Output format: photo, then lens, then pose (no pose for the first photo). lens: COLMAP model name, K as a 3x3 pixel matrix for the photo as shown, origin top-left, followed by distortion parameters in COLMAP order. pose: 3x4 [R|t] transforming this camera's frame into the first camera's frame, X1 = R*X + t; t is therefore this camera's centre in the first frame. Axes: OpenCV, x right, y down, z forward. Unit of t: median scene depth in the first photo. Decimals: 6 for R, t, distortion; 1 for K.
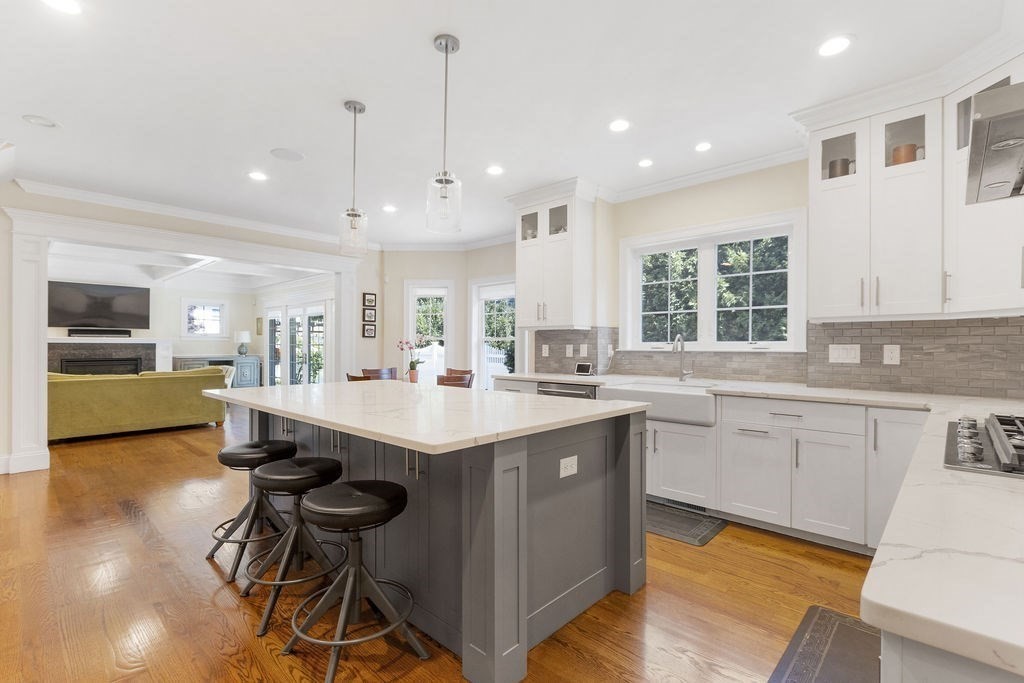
lens RADIAL K [[468.8, 0, 512.0], [0, 468.8, 341.5], [0, 0, 1]] dist [0.001370, 0.000091]
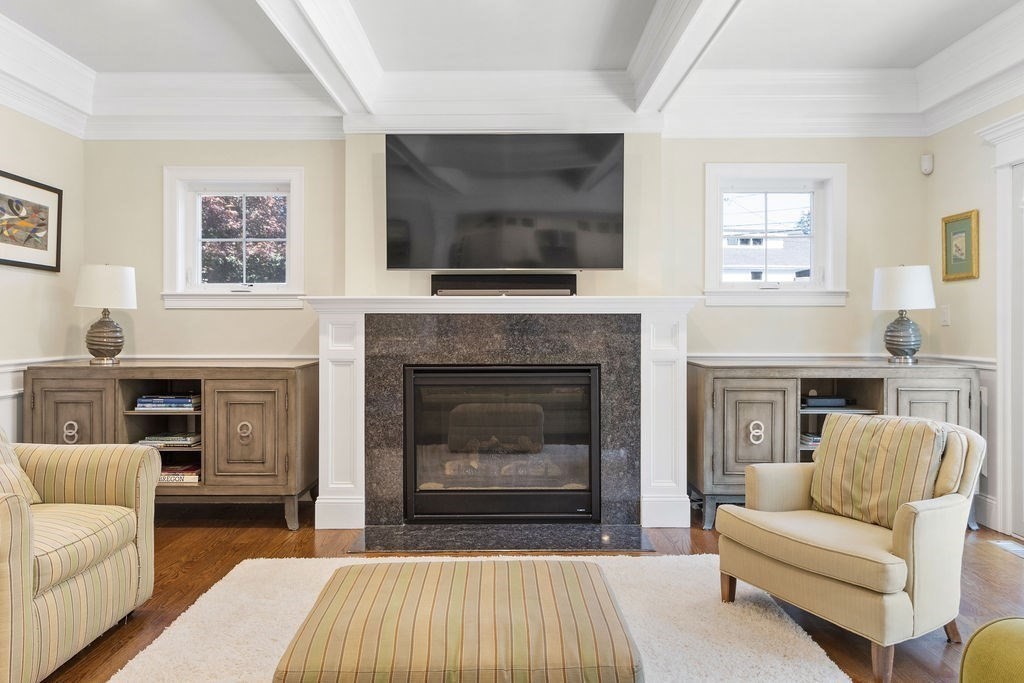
lens RADIAL K [[823.2, 0, 512.0], [0, 823.2, 341.5], [0, 0, 1]] dist [-0.001036, -0.000023]
pose [[0.696332, 0.011214, -0.717632, -0.394466], [0.008690, 0.999673, 0.024053, 0.007094], [0.717667, -0.022985, 0.696007, 0.516931]]
